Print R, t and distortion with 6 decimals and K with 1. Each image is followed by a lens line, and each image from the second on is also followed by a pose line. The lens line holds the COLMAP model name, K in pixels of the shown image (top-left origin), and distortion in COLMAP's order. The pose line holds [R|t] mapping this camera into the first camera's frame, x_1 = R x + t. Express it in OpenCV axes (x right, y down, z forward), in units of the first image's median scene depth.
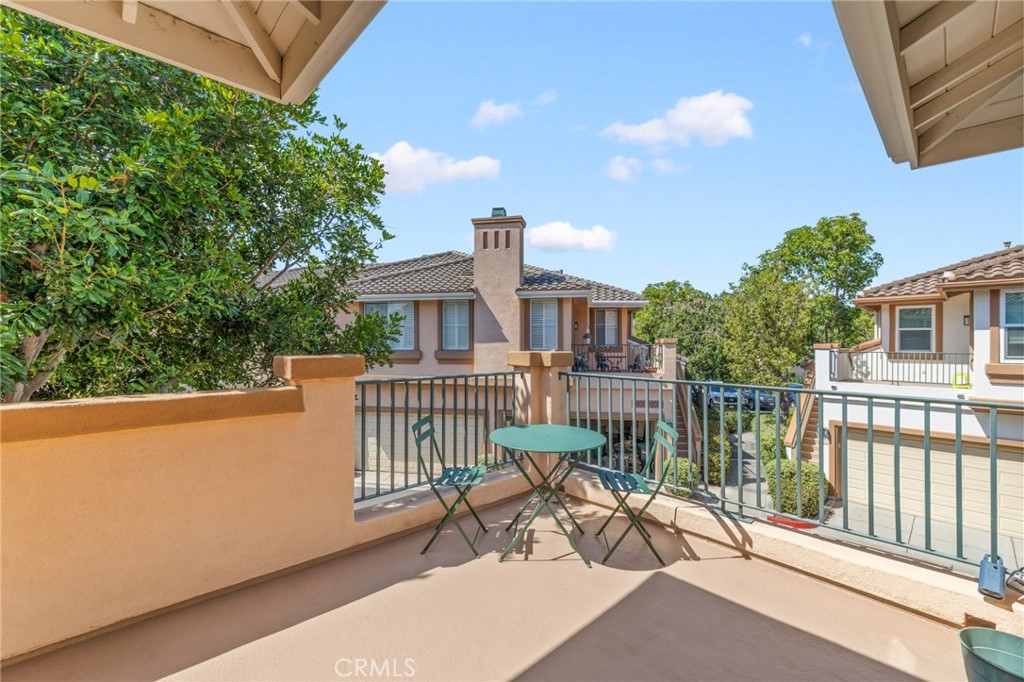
lens RADIAL K [[429.4, 0, 512.0], [0, 429.4, 341.0], [0, 0, 1]] dist [-0.000347, -0.000033]
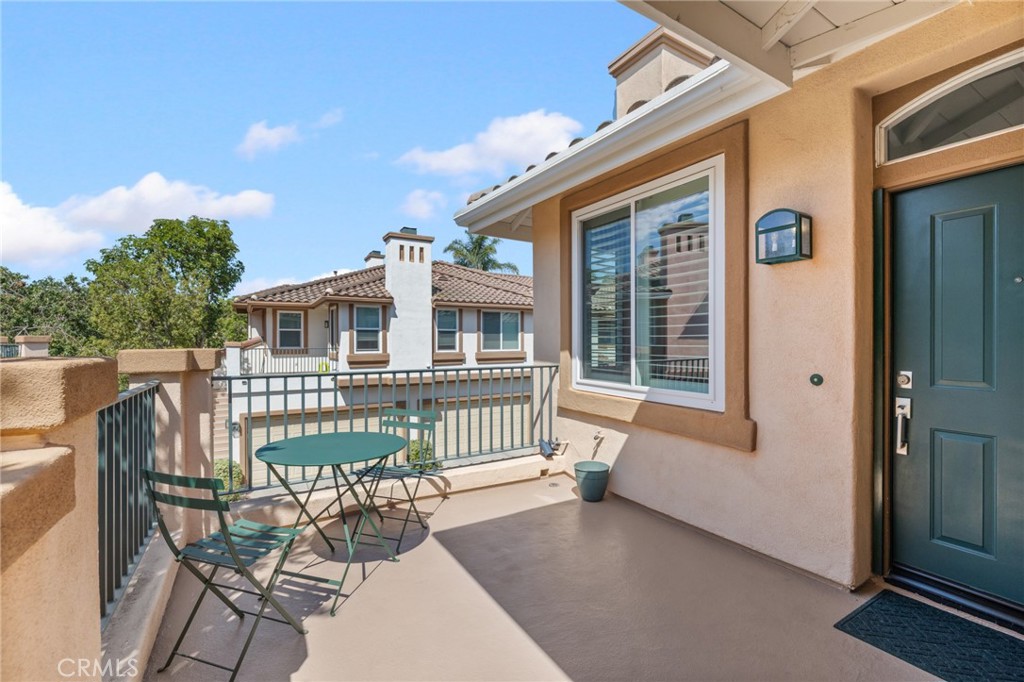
lens RADIAL K [[429.4, 0, 512.0], [0, 429.4, 341.0], [0, 0, 1]] dist [-0.000347, -0.000033]
pose [[0.222918, -0.003070, 0.974832, -0.137151], [0.002559, 0.999993, 0.002565, 0.003073], [-0.974834, 0.001923, 0.222925, 0.098887]]
